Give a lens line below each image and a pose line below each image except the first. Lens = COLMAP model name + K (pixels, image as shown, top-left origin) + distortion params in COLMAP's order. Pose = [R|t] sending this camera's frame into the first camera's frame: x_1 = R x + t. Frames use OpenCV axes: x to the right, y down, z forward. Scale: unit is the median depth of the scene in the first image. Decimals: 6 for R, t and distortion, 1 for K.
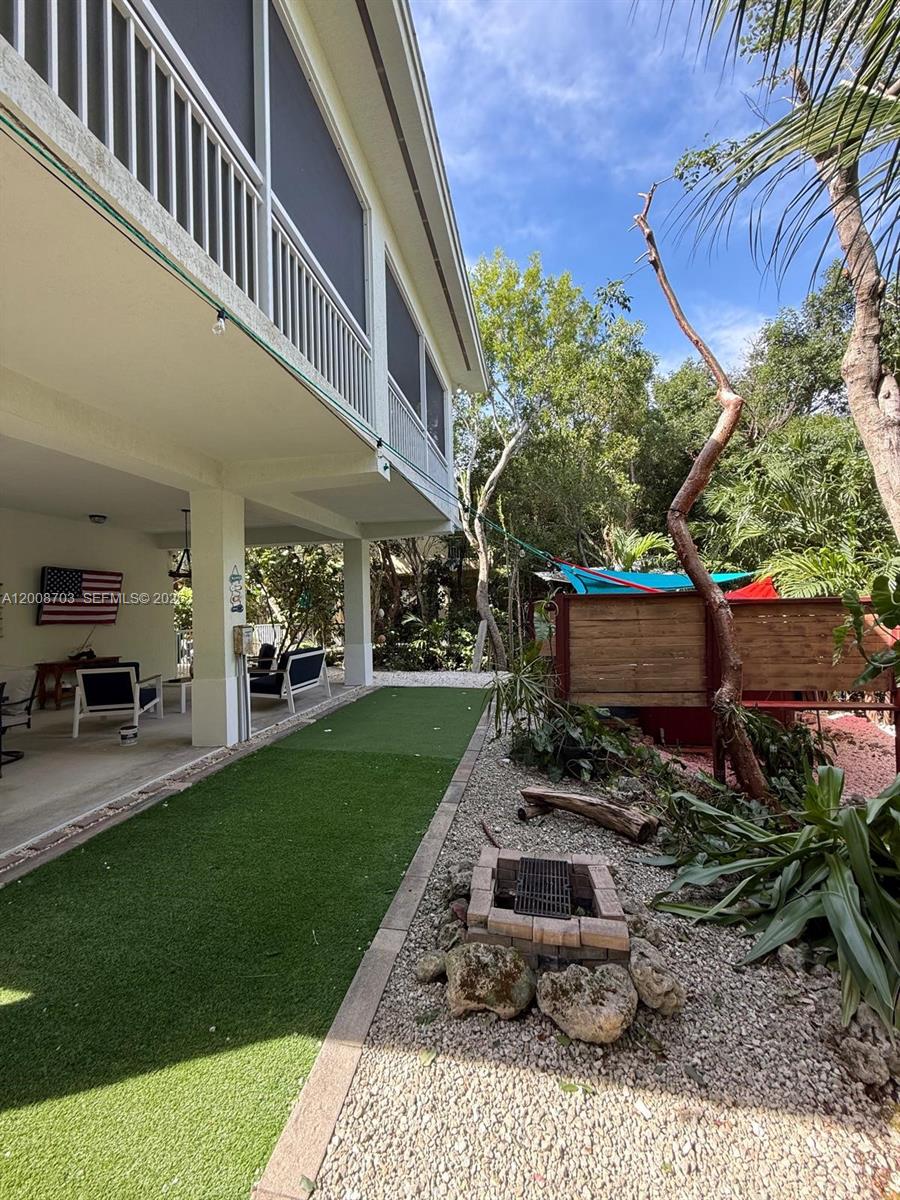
lens RADIAL K [[482.3, 0, 452.3], [0, 482.3, 599.8], [0, 0, 1]] dist [-0.000733, 0.000008]
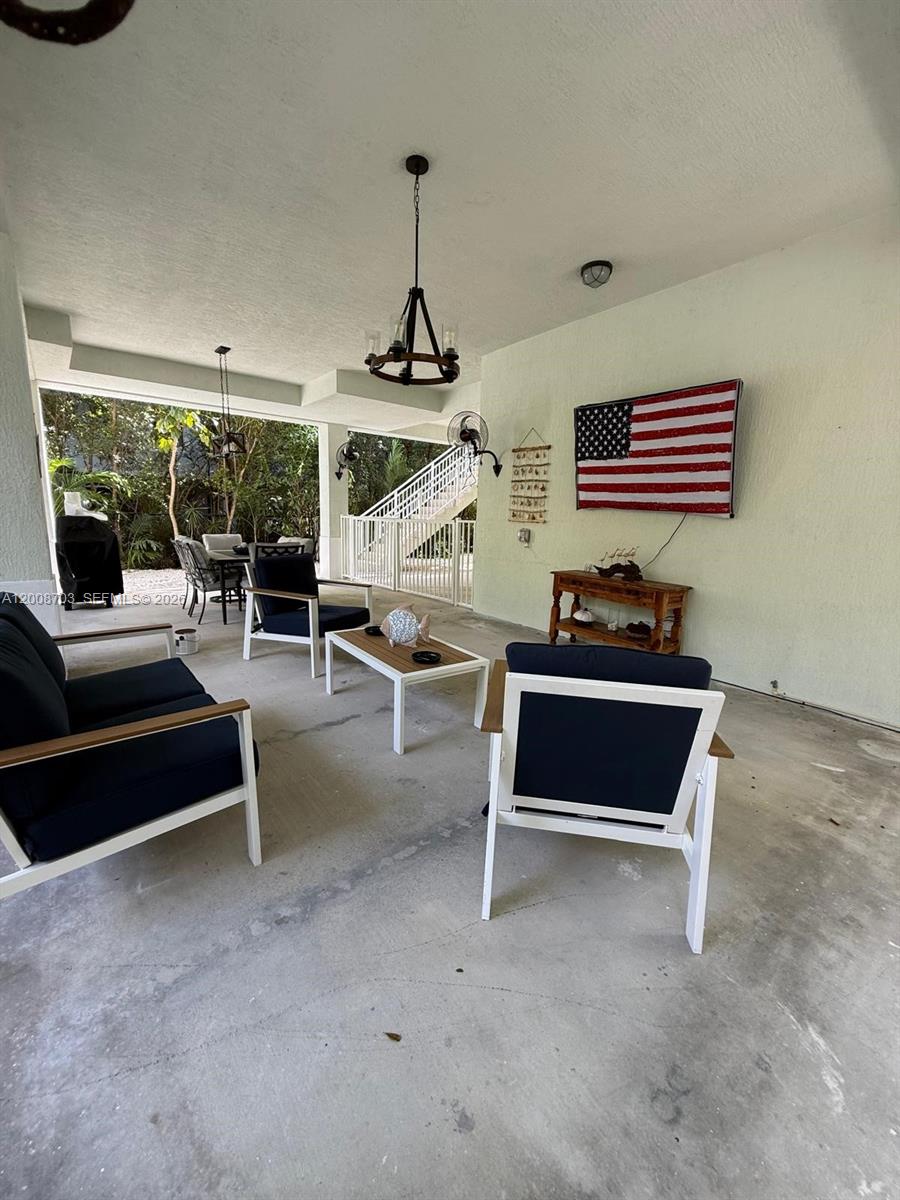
lens RADIAL K [[482.3, 0, 452.3], [0, 482.3, 599.8], [0, 0, 1]] dist [-0.000733, 0.000008]
pose [[-0.636501, 0.141679, -0.758152, -0.253211], [-0.002249, 0.982638, 0.185517, 0.050406], [0.771273, 0.119787, -0.625132, 1.208386]]
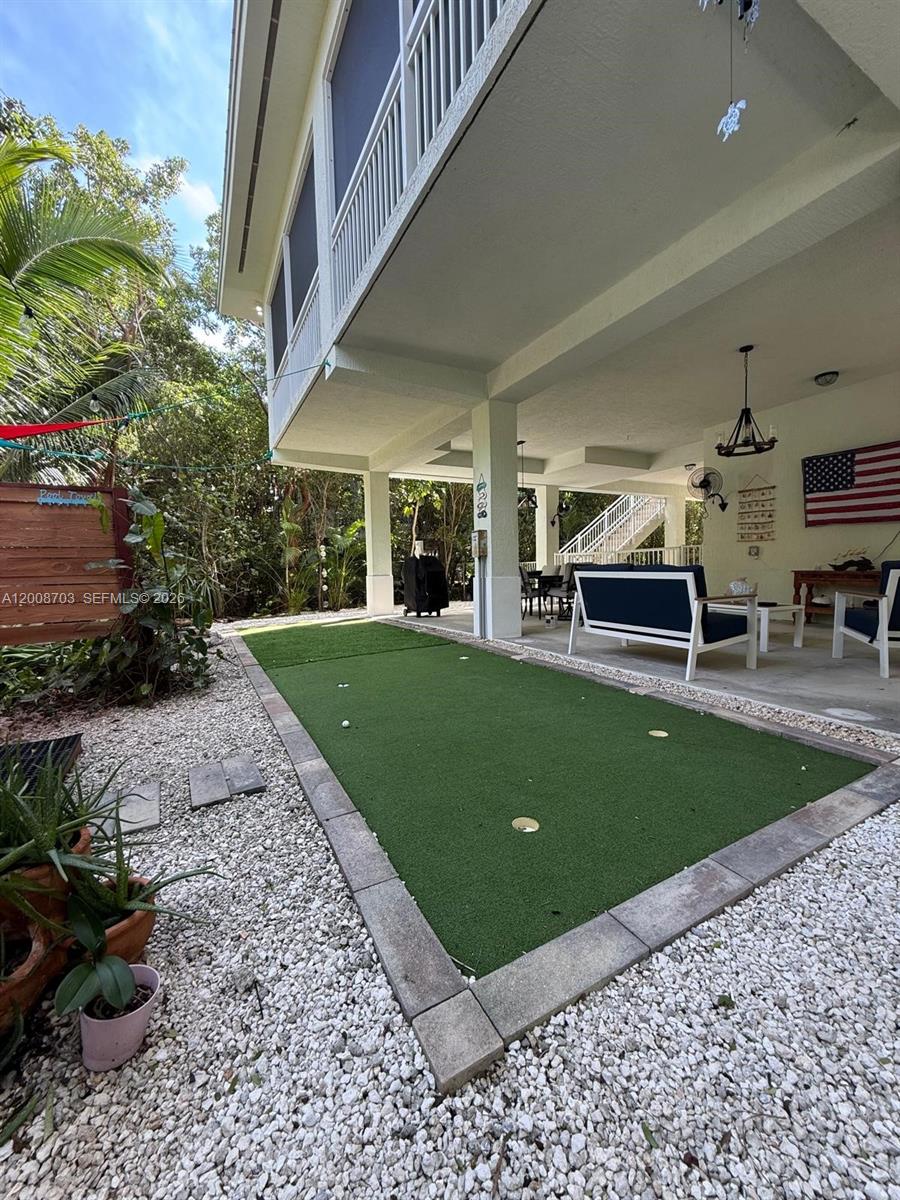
lens RADIAL K [[465.7, 0, 452.6], [0, 465.7, 597.0], [0, 0, 1]] dist [0.000362, -0.004976]
pose [[-0.782441, 0.081839, -0.617324, 0.171268], [0.050530, 0.996402, 0.068048, 0.085254], [0.620671, 0.022050, -0.783761, 1.198427]]
